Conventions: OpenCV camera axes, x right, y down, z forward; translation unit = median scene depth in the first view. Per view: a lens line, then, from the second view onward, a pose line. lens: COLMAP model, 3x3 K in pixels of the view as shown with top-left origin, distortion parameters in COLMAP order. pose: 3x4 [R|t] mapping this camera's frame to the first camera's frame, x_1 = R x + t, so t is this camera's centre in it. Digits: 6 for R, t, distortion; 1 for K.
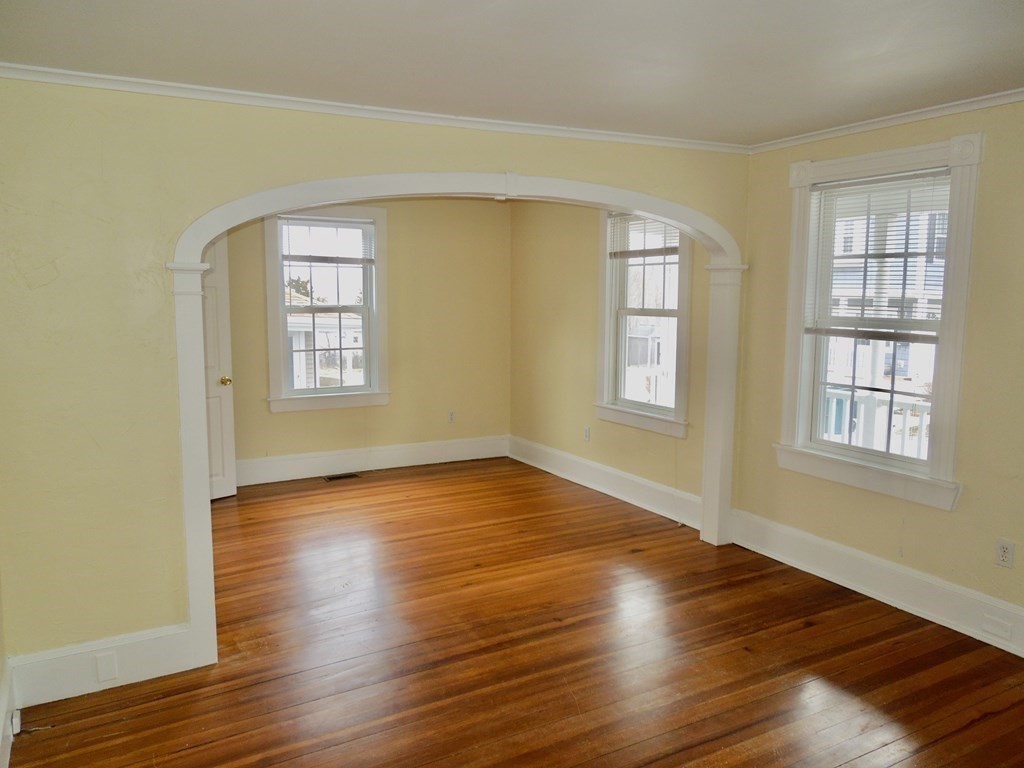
lens RADIAL K [[773.8, 0, 513.7], [0, 773.8, 384.2], [0, 0, 1]] dist [-0.002625, -0.000902]
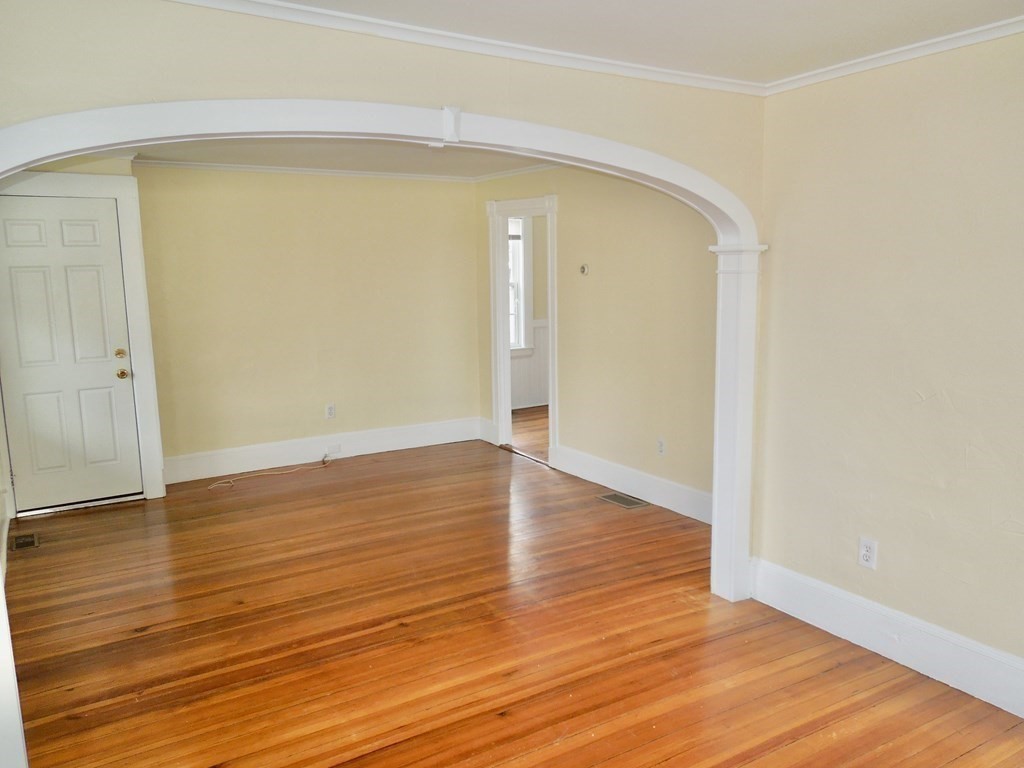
lens RADIAL K [[773.8, 0, 511.2], [0, 773.8, 384.2], [0, 0, 1]] dist [-0.002625, -0.000902]
pose [[-0.999055, 0.020881, -0.038129, -0.042539], [0.010446, 0.966701, 0.255696, -0.215127], [0.042199, 0.255056, -0.966005, 1.796020]]
